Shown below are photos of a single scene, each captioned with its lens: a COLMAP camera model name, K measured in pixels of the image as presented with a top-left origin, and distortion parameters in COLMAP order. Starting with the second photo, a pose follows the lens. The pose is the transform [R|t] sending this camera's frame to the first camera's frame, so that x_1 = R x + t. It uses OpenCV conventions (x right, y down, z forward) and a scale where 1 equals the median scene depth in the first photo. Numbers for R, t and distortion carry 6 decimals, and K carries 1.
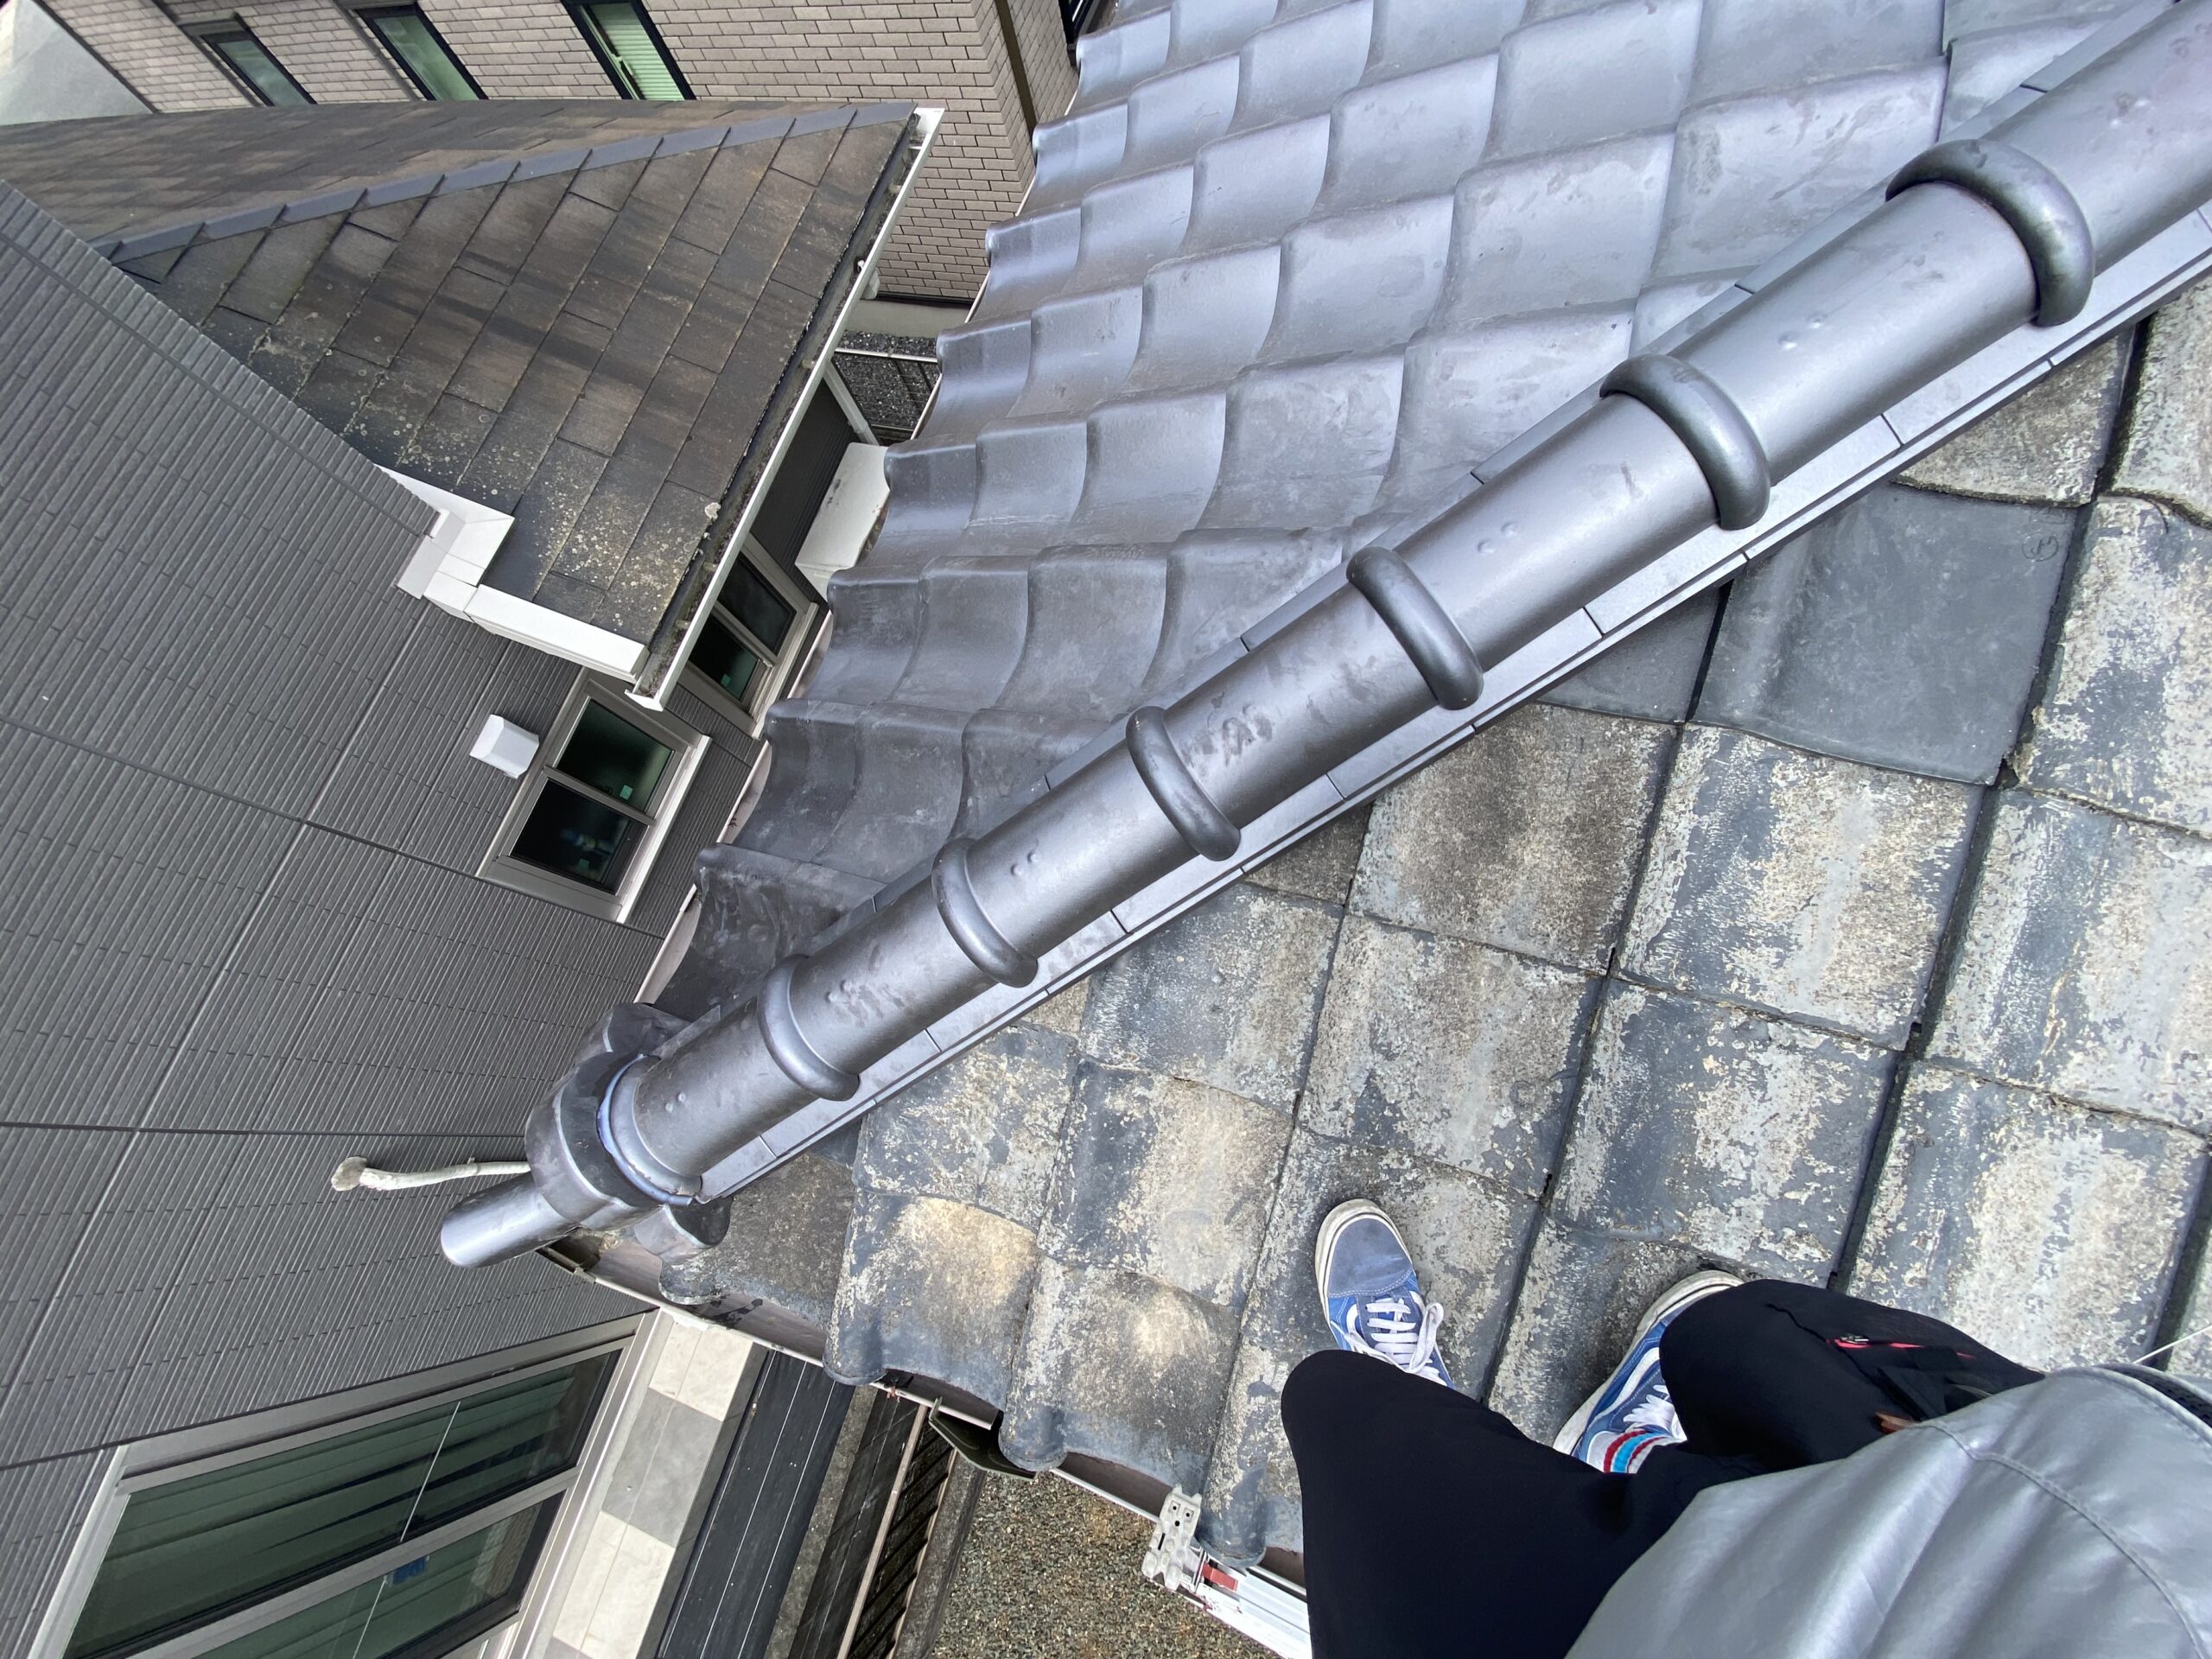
lens RADIAL K [[911.9, 0, 1104.3], [0, 911.9, 829.3], [0, 0, 1]] dist [0.031253, -0.023452]
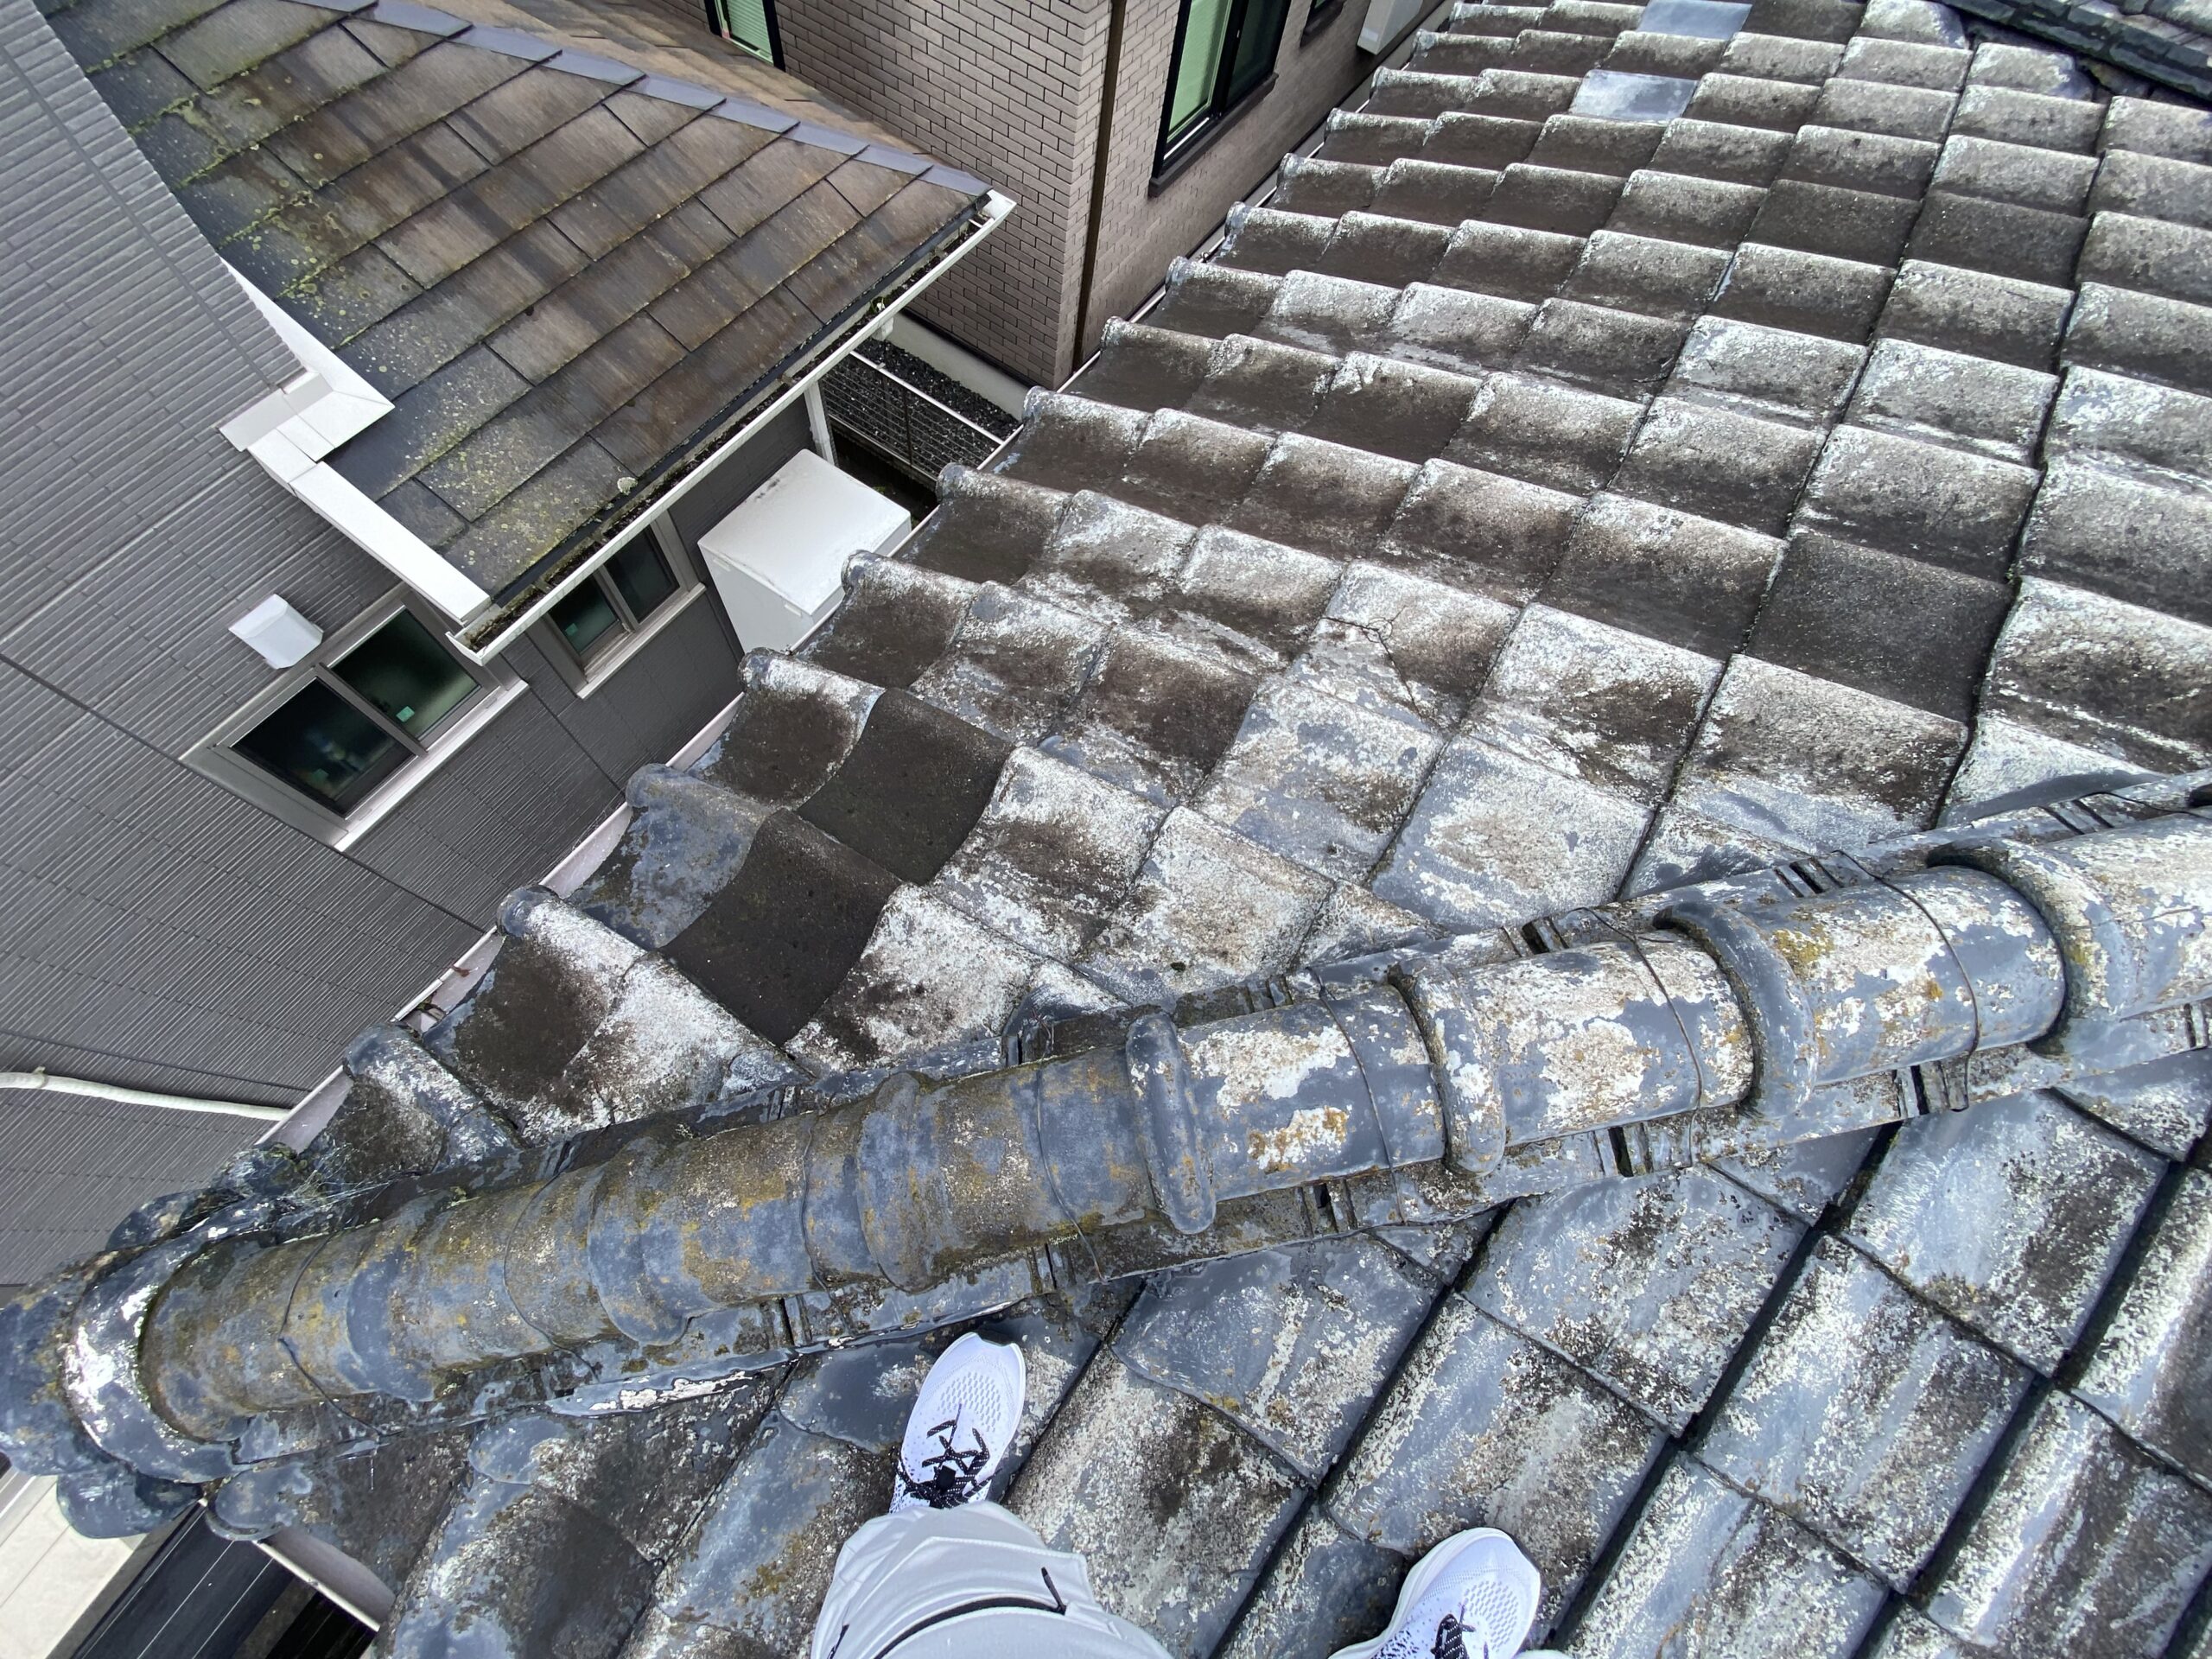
lens RADIAL K [[911.9, 0, 1104.3], [0, 911.9, 829.3], [0, 0, 1]] dist [0.031253, -0.023452]
pose [[0.920175, 0.348324, 0.178743, -0.034144], [-0.338770, 0.937249, -0.082457, -0.119804], [-0.196249, 0.015322, 0.980434, 0.011100]]
